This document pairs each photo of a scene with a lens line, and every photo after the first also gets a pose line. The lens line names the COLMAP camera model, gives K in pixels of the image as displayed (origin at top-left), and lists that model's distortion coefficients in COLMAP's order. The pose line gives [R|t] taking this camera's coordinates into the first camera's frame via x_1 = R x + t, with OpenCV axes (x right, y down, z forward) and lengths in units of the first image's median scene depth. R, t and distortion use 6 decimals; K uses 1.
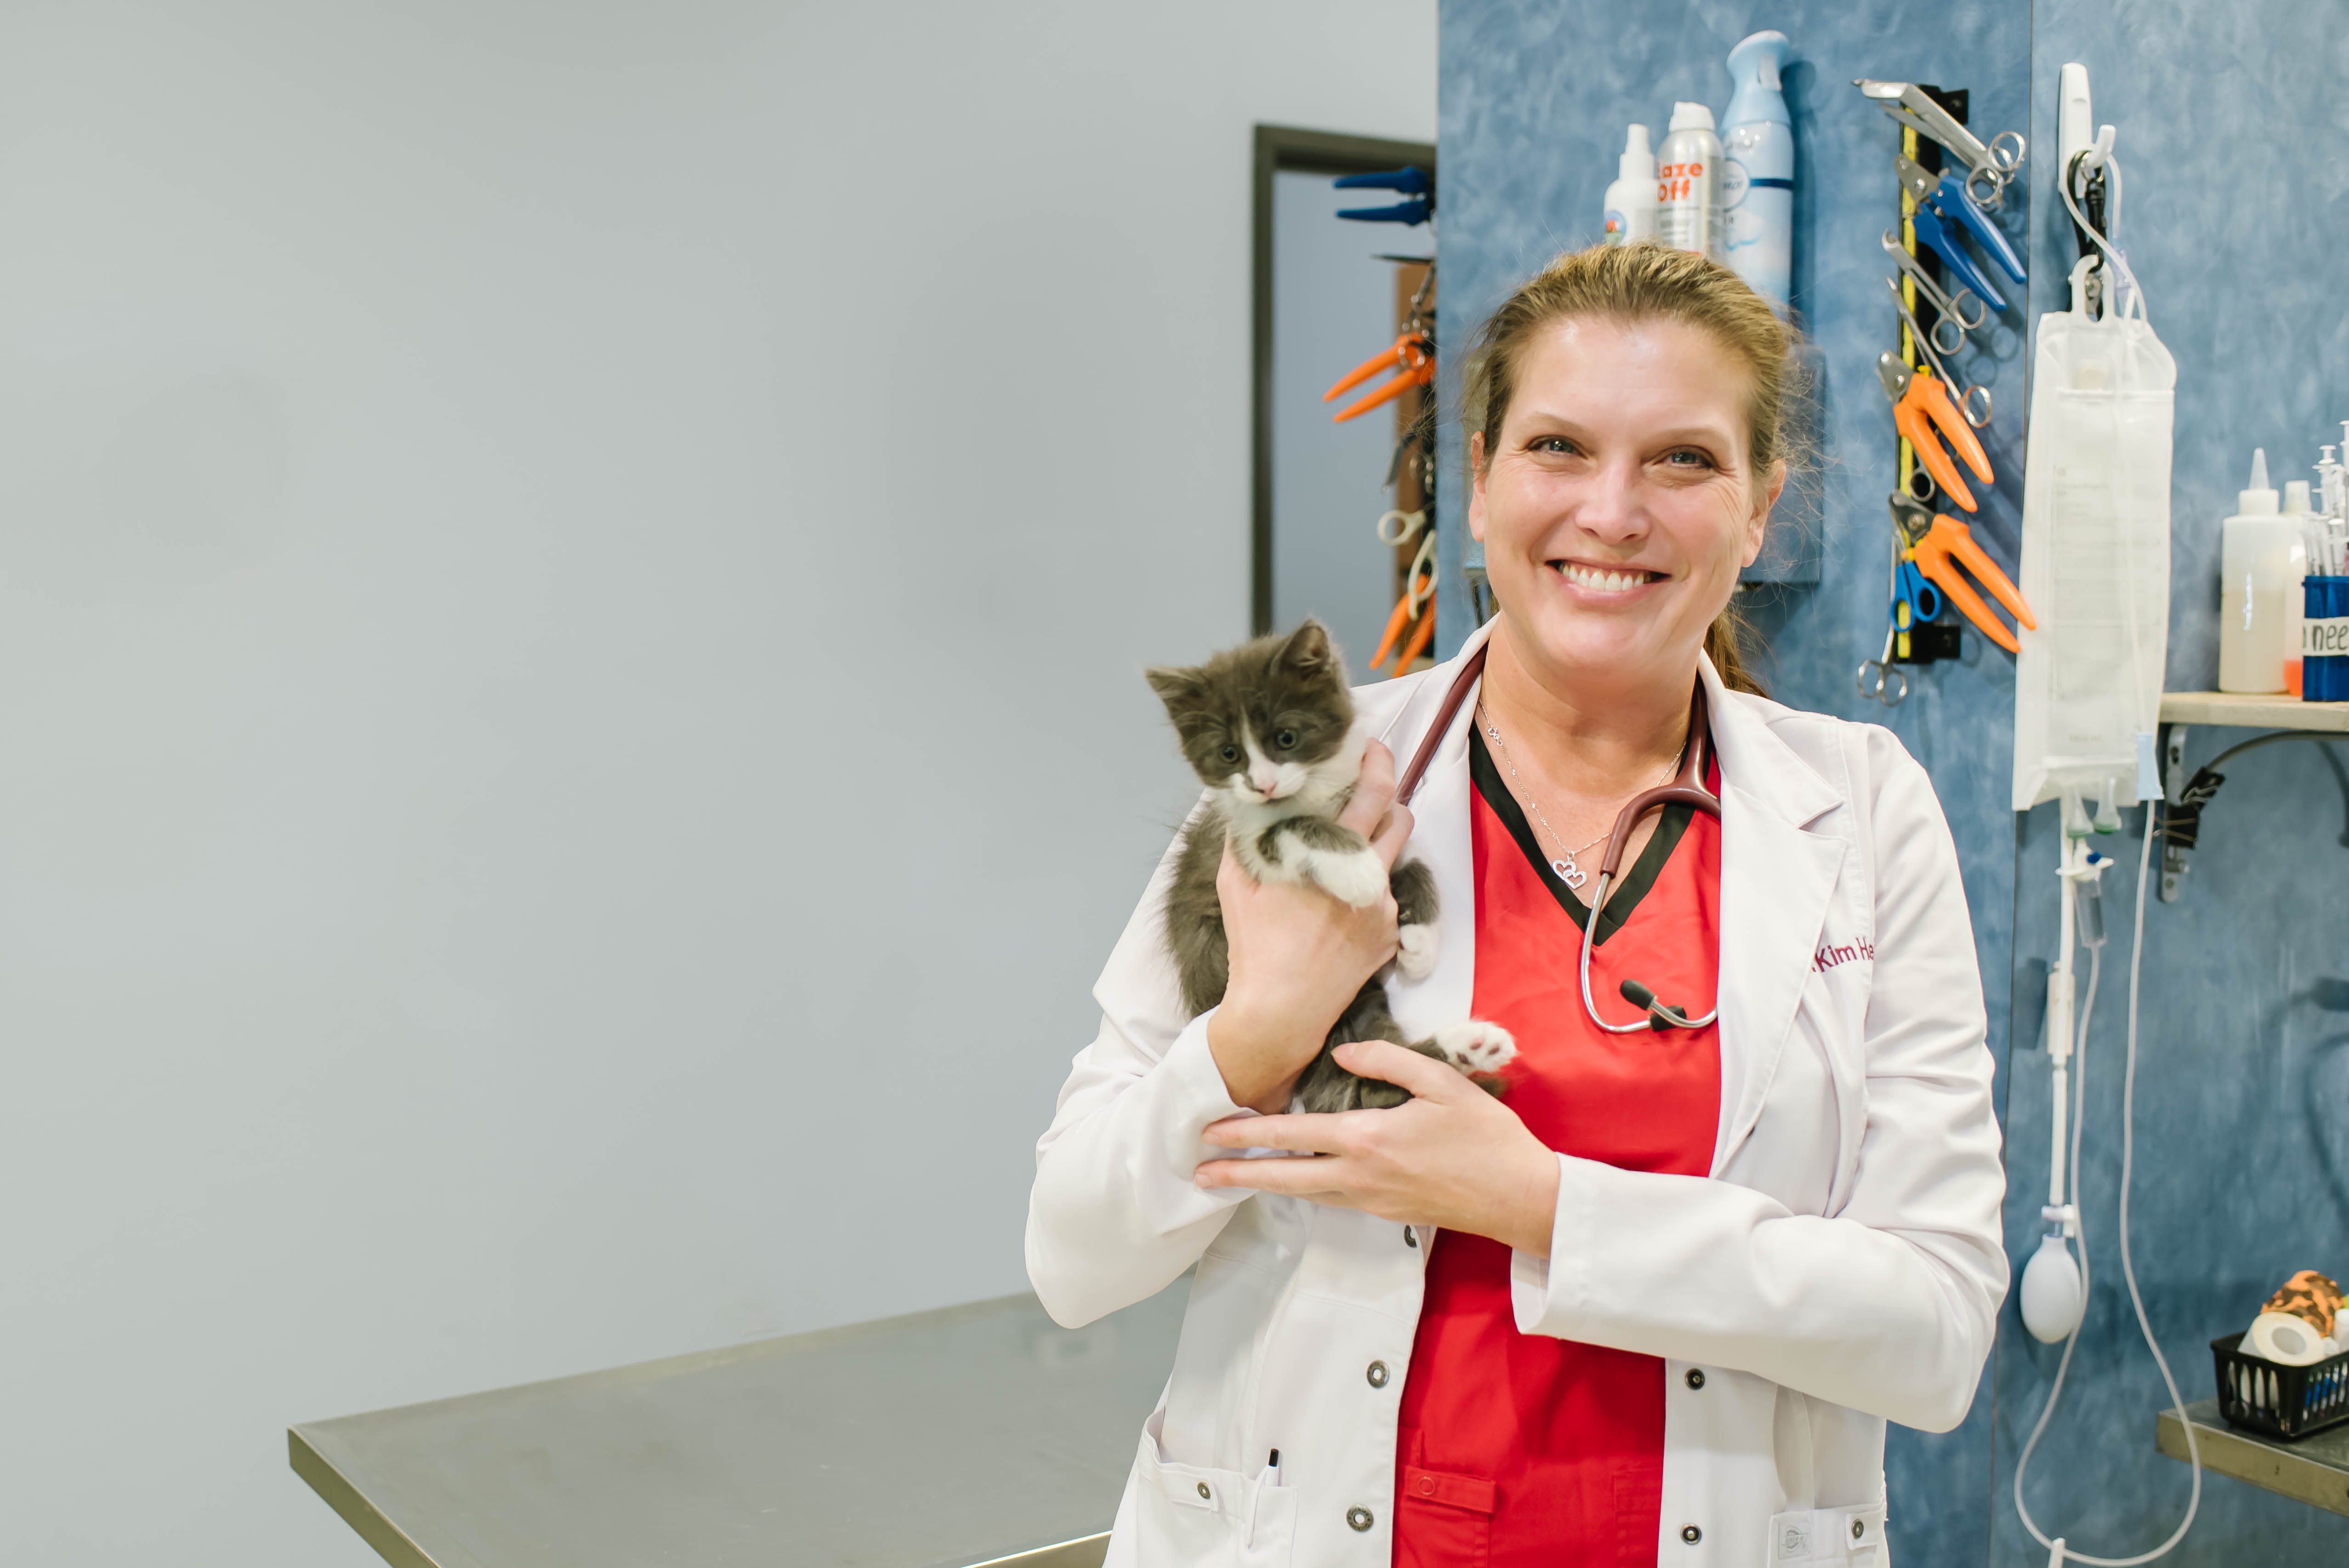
lens RADIAL K [[2433.7, 0, 1174.5], [0, 2433.7, 784.0], [0, 0, 1]] dist [-0.021872, 0.002480]
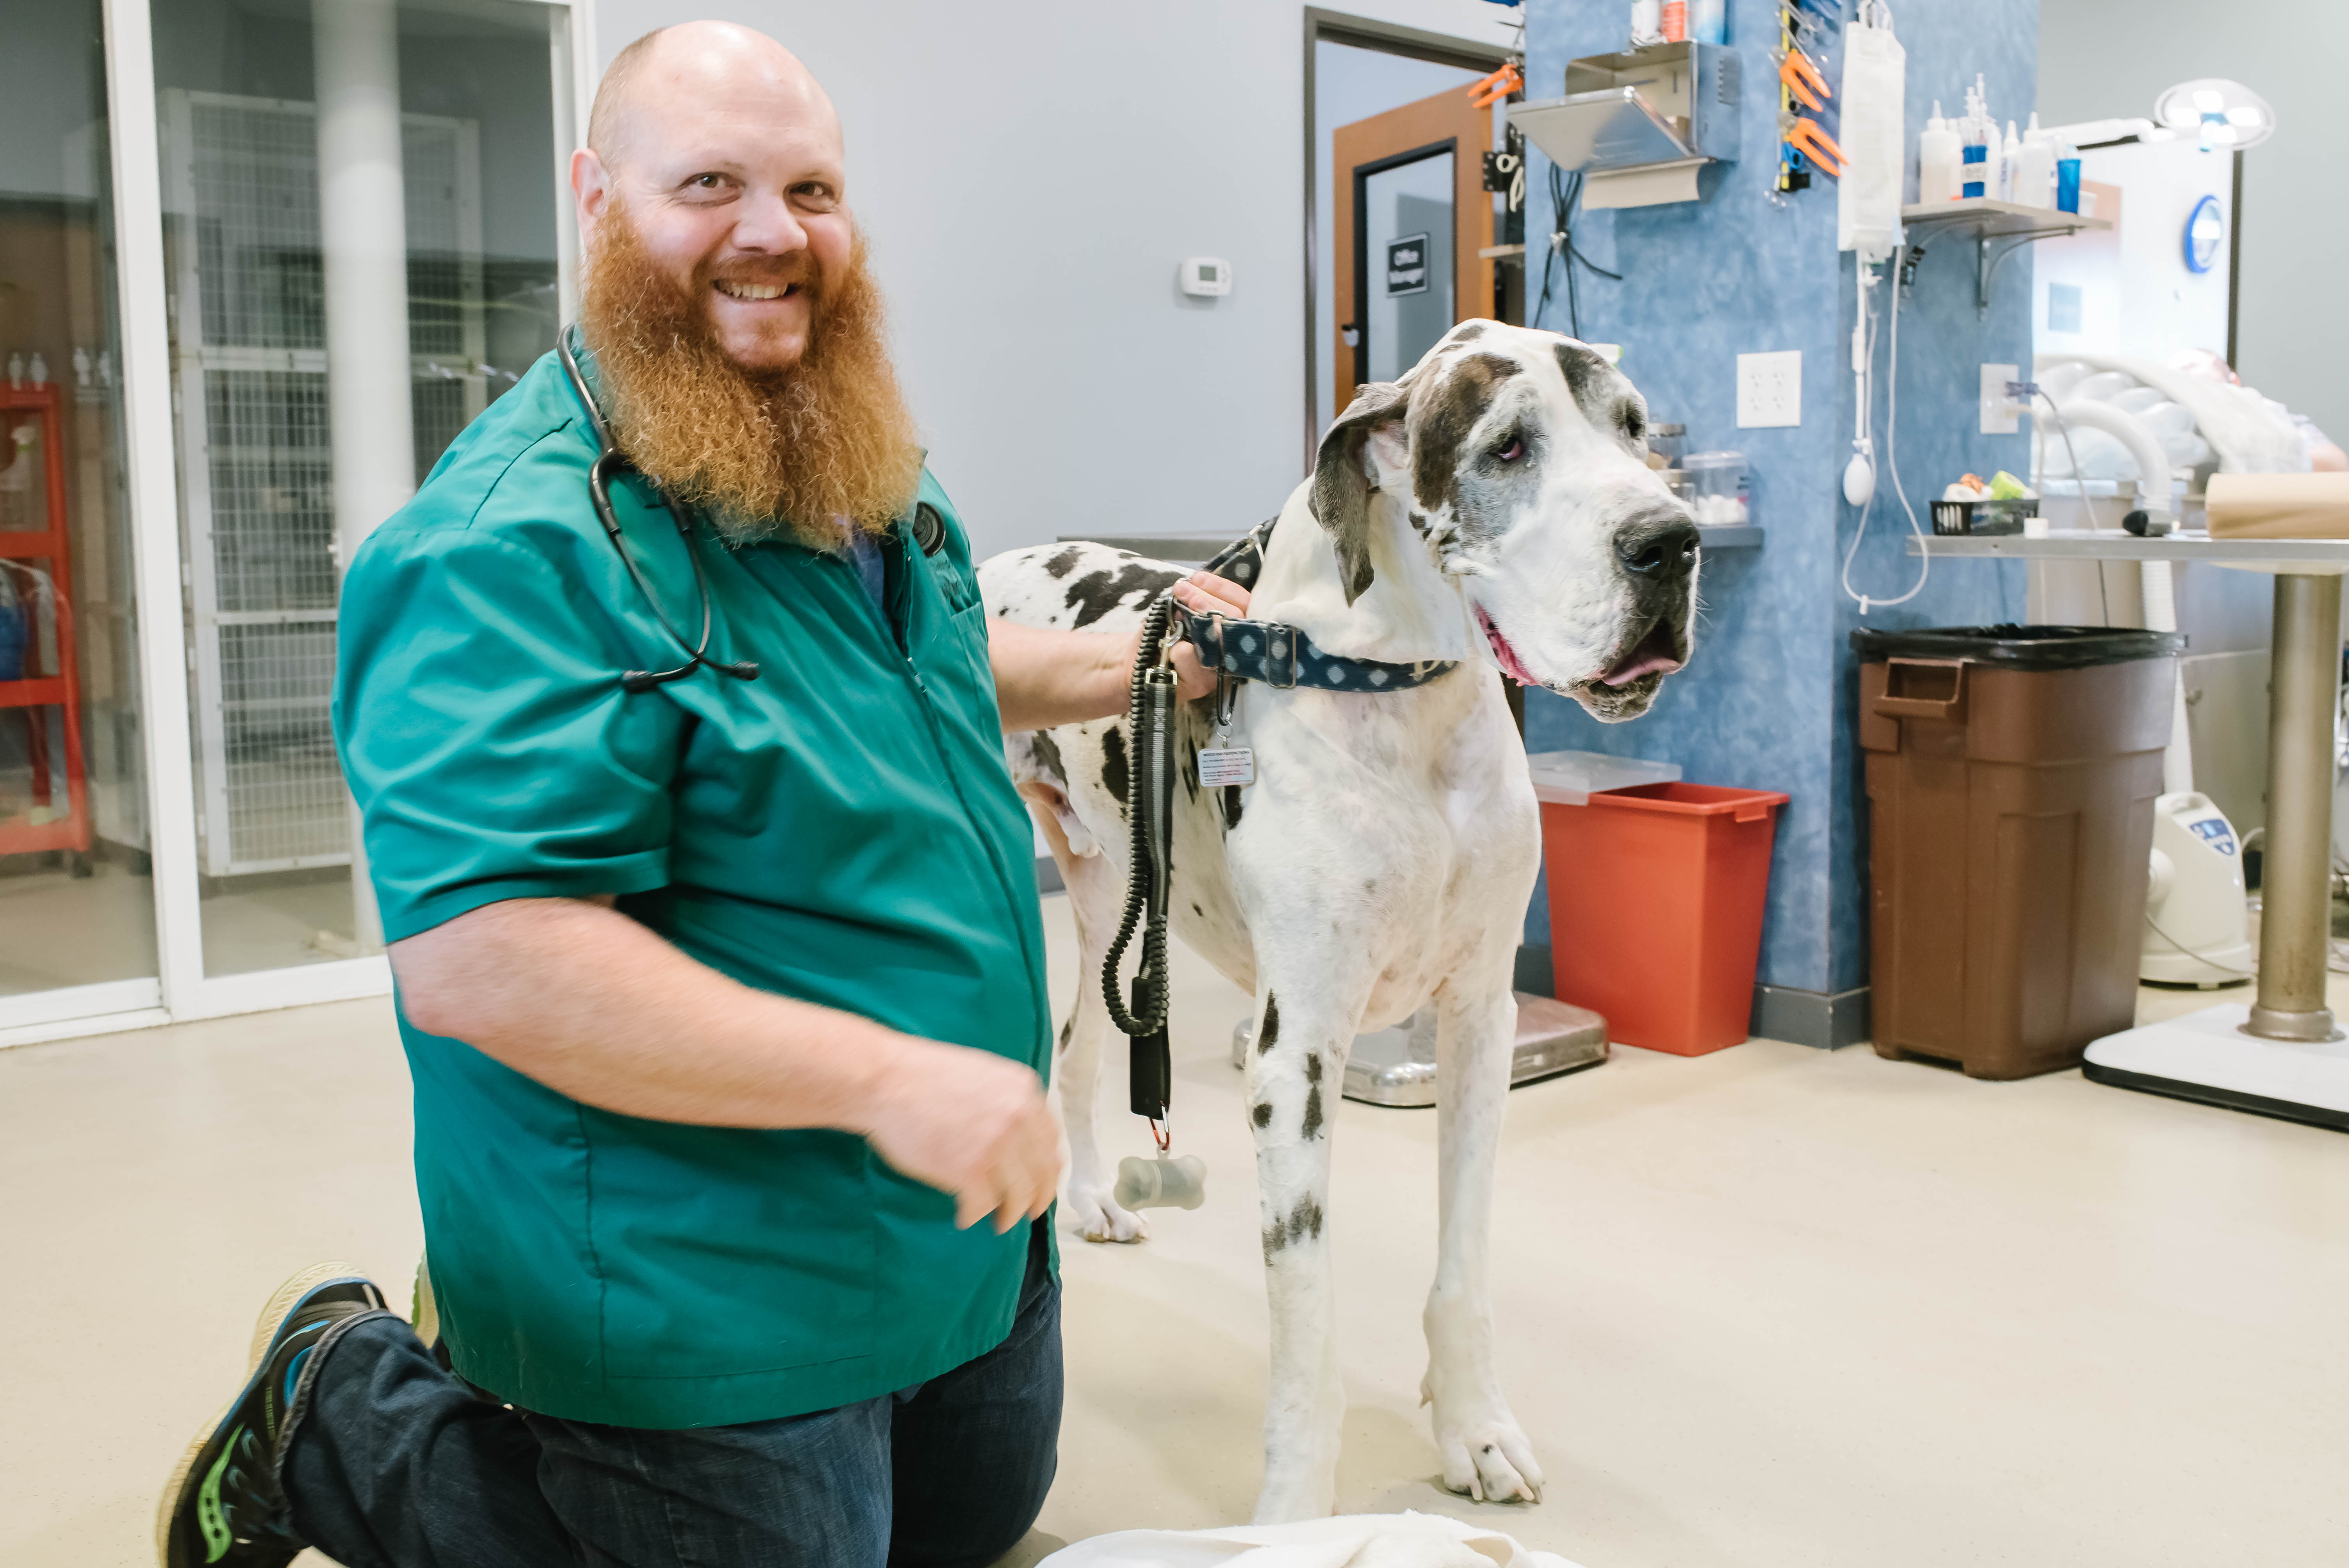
lens RADIAL K [[2308.9, 0, 1174.5], [0, 2308.9, 784.0], [0, 0, 1]] dist [-0.019150, -0.001125]
pose [[0.986728, -0.011970, 0.161941, -0.570615], [0.015168, 0.999713, -0.018530, 0.507144], [-0.161673, 0.020740, 0.986626, -0.912365]]
